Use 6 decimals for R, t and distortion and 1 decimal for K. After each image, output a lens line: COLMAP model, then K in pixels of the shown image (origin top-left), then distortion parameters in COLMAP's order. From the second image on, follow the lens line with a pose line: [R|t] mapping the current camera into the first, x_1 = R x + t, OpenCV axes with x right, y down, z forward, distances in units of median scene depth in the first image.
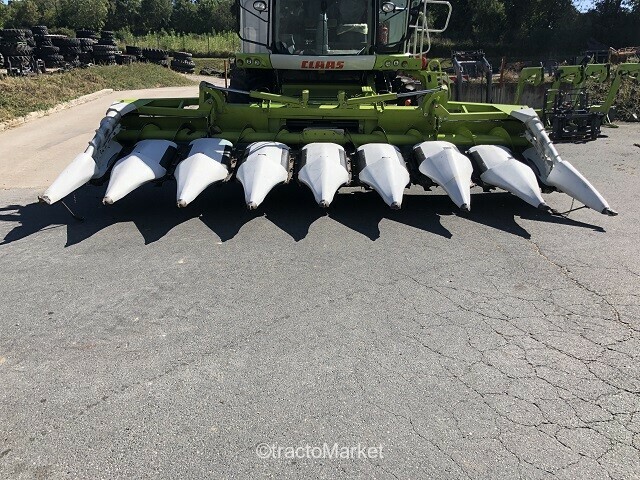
lens RADIAL K [[510.3, 0, 321.4], [0, 510.3, 243.4], [0, 0, 1]] dist [-0.004616, -0.006470]
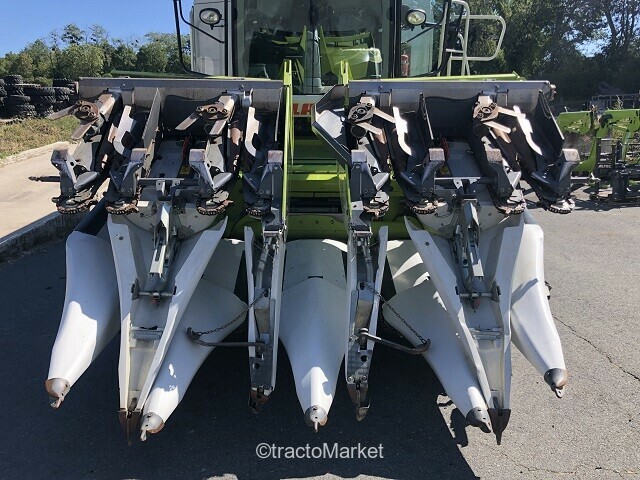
lens RADIAL K [[510.3, 0, 318.2], [0, 510.3, 236.8], [0, 0, 1]] dist [-0.004616, -0.006470]
pose [[0.999946, -0.010046, 0.002776, 0.003132], [0.010272, 0.995012, -0.099221, -0.068827], [-0.001765, 0.099244, 0.995062, 0.205845]]
